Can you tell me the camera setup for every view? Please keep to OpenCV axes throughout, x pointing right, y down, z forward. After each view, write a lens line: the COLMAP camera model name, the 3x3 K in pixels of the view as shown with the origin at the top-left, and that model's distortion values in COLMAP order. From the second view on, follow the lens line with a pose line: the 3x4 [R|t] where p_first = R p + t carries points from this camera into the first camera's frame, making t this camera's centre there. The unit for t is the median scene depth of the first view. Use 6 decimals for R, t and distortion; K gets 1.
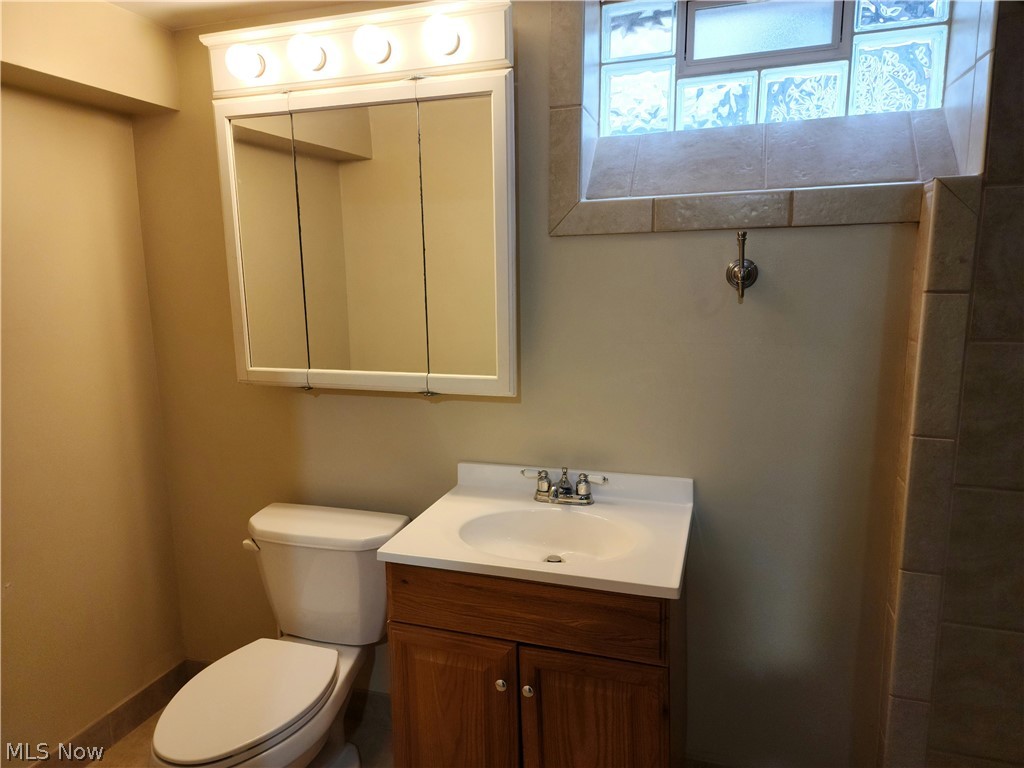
lens RADIAL K [[680.1, 0, 507.7], [0, 680.1, 377.5], [0, 0, 1]] dist [0.101993, -0.083270]
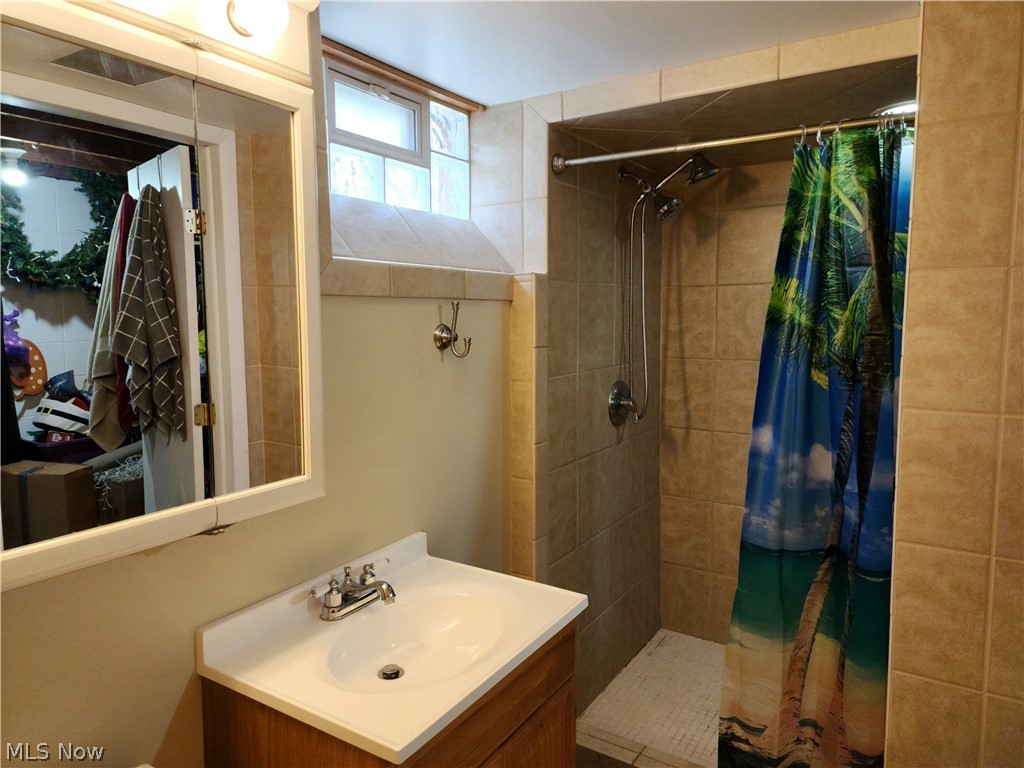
lens RADIAL K [[680.1, 0, 507.7], [0, 680.1, 377.5], [0, 0, 1]] dist [0.101993, -0.083270]
pose [[0.243856, -0.078406, 0.966637, -0.736238], [0.150903, 0.987654, 0.042042, -0.114923], [-0.957999, 0.135616, 0.252677, 0.617454]]
